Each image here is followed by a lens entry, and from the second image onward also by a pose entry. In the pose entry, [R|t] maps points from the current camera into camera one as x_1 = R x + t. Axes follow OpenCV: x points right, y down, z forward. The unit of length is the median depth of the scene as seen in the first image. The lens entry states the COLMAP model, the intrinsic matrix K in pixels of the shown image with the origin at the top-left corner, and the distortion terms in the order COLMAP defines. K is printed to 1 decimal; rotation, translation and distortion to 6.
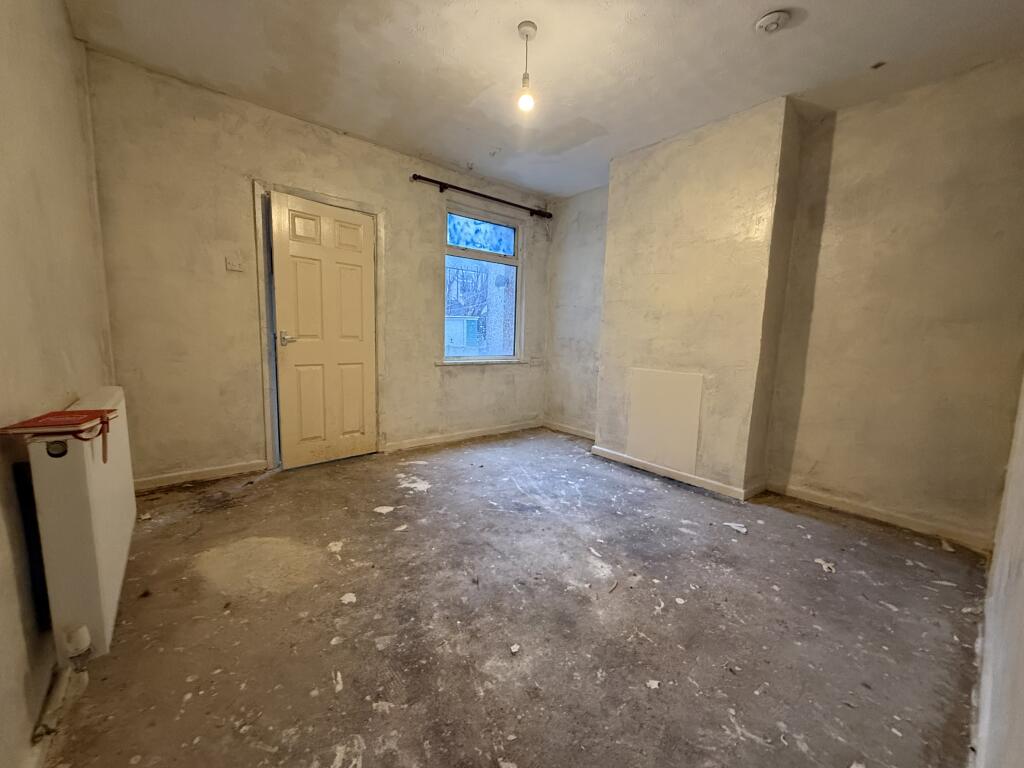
lens RADIAL K [[407.6, 0, 509.5], [0, 407.6, 384.9], [0, 0, 1]] dist [-0.001905, 0.000199]
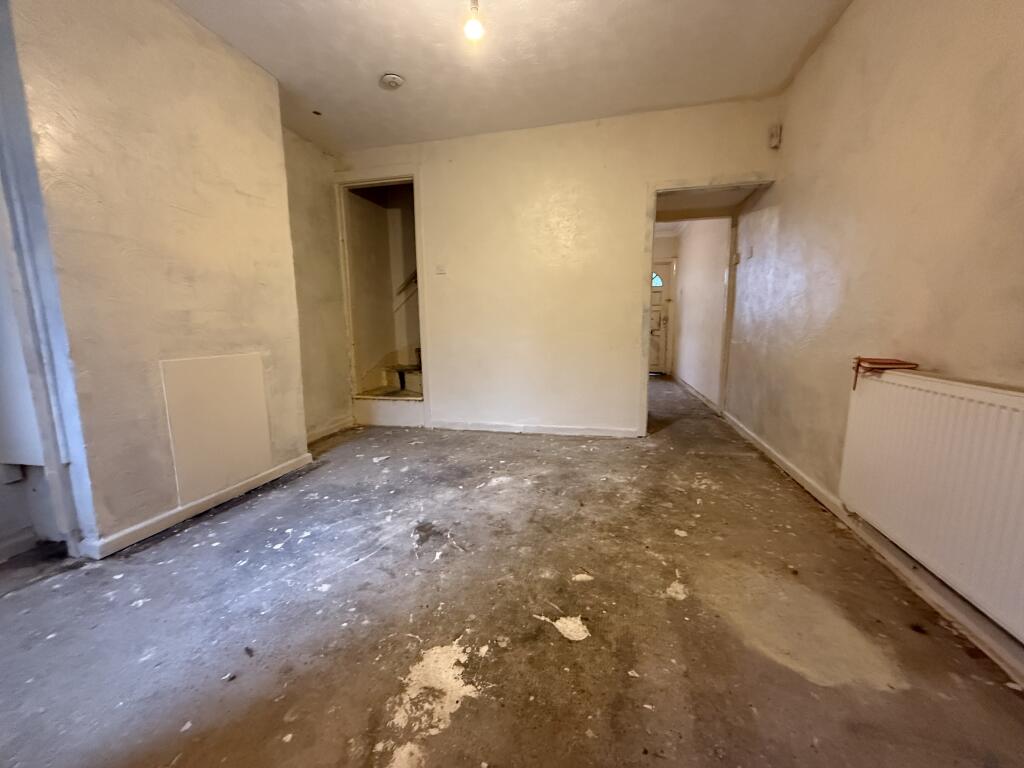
lens RADIAL K [[407.6, 0, 509.5], [0, 407.6, 384.9], [0, 0, 1]] dist [-0.001905, 0.000199]
pose [[-0.601140, -0.138974, 0.786967, -0.689053], [0.093350, 0.965809, 0.241864, -0.153773], [-0.793673, 0.218857, -0.567613, 1.406155]]
